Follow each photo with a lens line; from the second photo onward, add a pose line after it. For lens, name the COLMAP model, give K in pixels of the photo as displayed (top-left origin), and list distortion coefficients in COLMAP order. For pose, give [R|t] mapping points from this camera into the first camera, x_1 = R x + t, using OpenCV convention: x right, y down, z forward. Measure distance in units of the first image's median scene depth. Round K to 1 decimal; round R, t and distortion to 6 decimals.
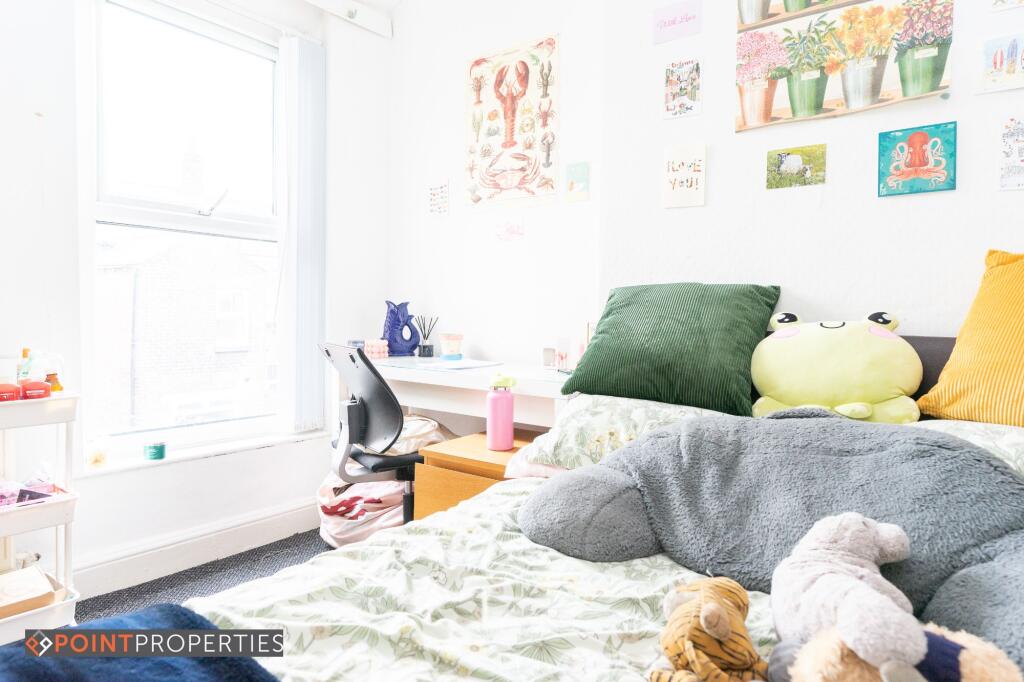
lens RADIAL K [[650.3, 0, 509.4], [0, 650.3, 334.7], [0, 0, 1]] dist [-0.003523, 0.003861]
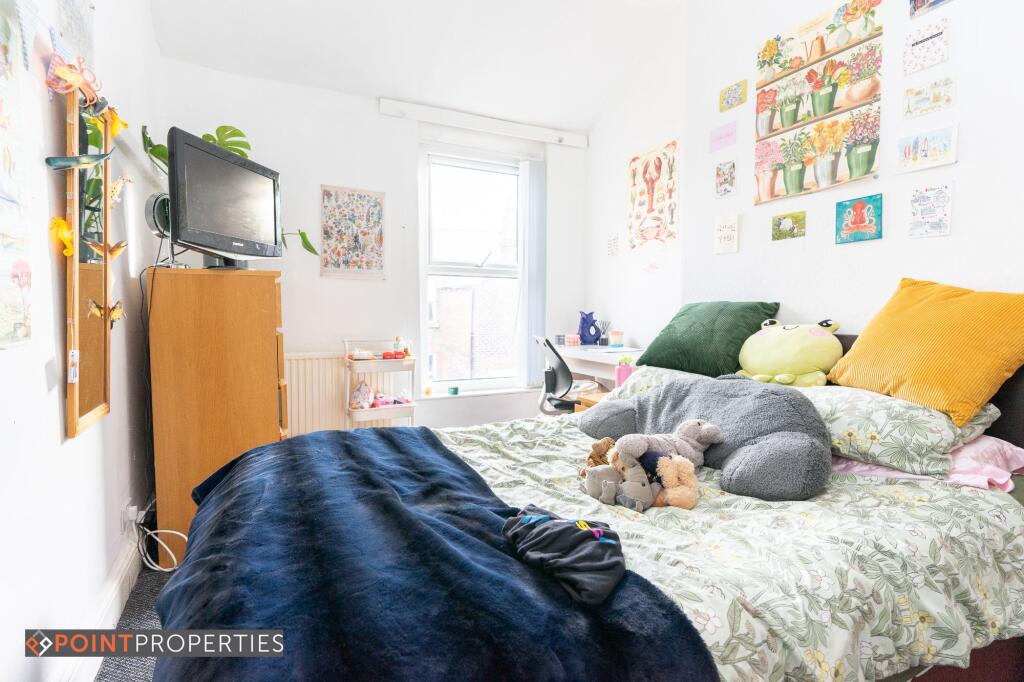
lens RADIAL K [[494.9, 0, 513.0], [0, 494.9, 340.9], [0, 0, 1]] dist [0.002043, -0.000003]
pose [[0.900315, 0.014626, -0.434992, 0.359330], [-0.006460, 0.999774, 0.020246, -0.001916], [0.435190, -0.015418, 0.900207, -0.358860]]
